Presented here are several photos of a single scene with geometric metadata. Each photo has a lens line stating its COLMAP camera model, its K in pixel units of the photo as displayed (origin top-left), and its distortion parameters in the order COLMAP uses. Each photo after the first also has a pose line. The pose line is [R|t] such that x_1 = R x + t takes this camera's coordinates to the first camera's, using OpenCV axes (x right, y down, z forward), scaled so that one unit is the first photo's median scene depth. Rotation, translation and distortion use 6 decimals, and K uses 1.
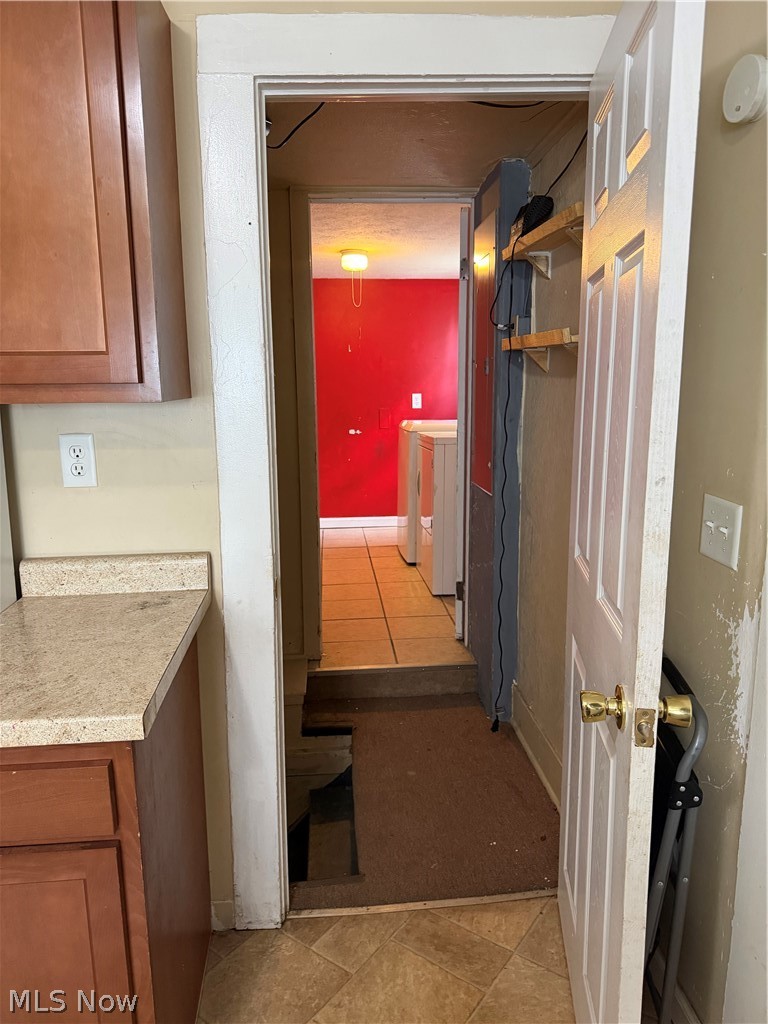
lens RADIAL K [[723.4, 0, 387.0], [0, 723.4, 512.9], [0, 0, 1]] dist [0.038339, -0.053315]
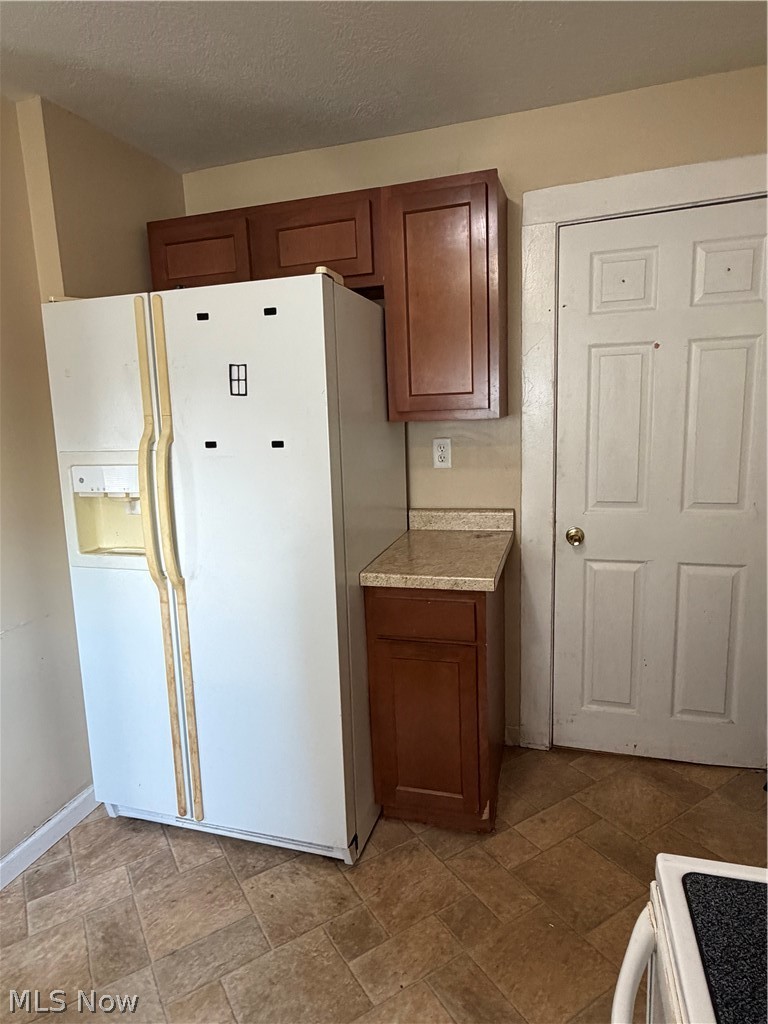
lens RADIAL K [[612.4, 0, 383.9], [0, 612.4, 514.2], [0, 0, 1]] dist [0.007824, 0.000330]
pose [[0.927589, 0.034831, -0.371976, -0.001314], [-0.032455, 0.999393, 0.012650, 0.060465], [0.372191, 0.000339, 0.928156, -0.420414]]
